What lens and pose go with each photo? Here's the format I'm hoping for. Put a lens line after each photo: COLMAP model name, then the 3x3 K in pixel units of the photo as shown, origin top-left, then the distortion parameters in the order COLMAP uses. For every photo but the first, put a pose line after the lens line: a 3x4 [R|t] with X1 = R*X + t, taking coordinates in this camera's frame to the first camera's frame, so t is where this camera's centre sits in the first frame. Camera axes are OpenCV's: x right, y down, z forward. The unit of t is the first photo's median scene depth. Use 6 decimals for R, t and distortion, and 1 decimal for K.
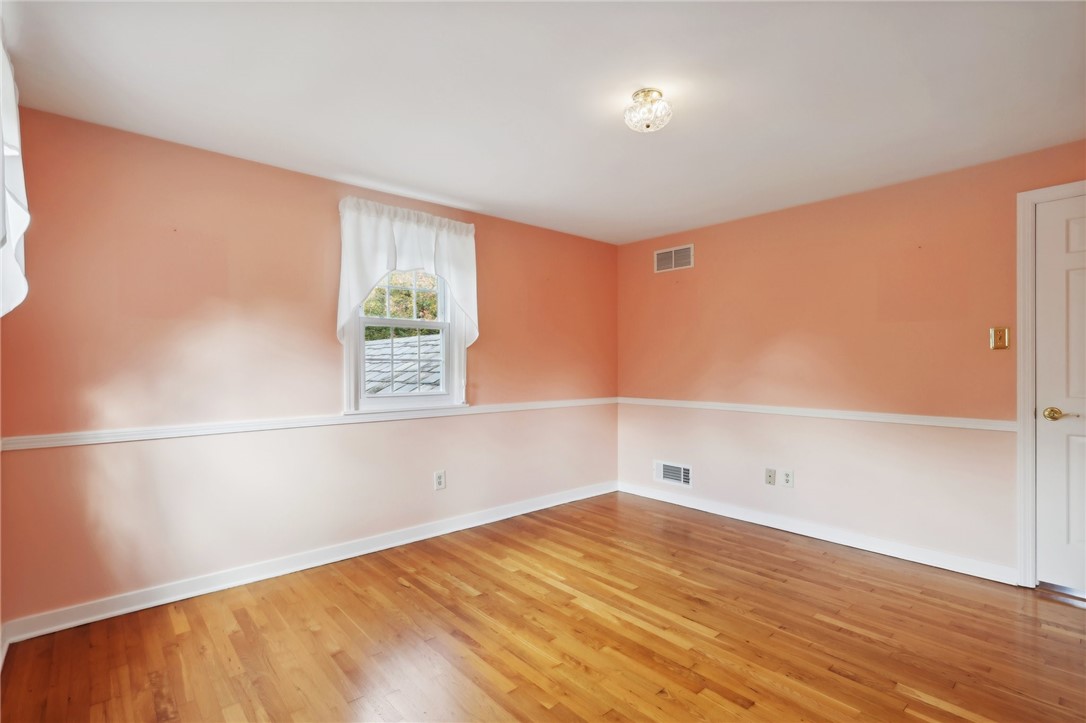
lens RADIAL K [[505.0, 0, 539.2], [0, 505.0, 357.7], [0, 0, 1]] dist [0.000140, 0.000330]
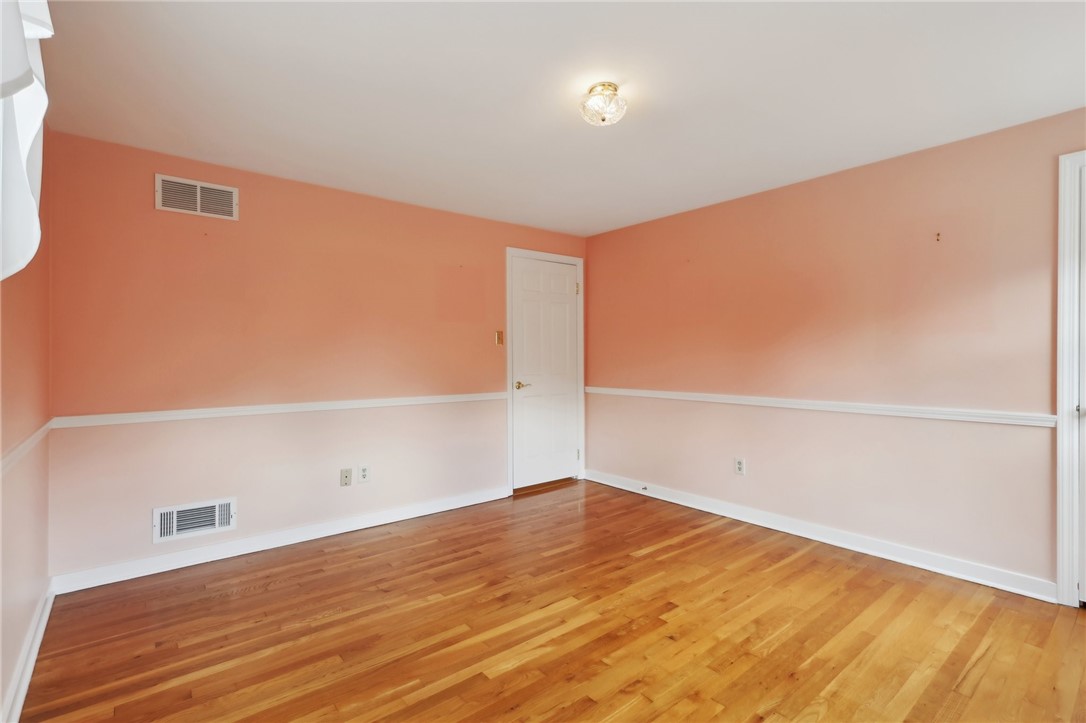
lens RADIAL K [[505.0, 0, 539.2], [0, 505.0, 357.7], [0, 0, 1]] dist [0.000140, 0.000330]
pose [[0.049656, -0.003394, 0.998761, -0.606157], [-0.008039, 0.999960, 0.003797, 0.014177], [-0.998734, -0.008218, 0.049627, 0.824269]]
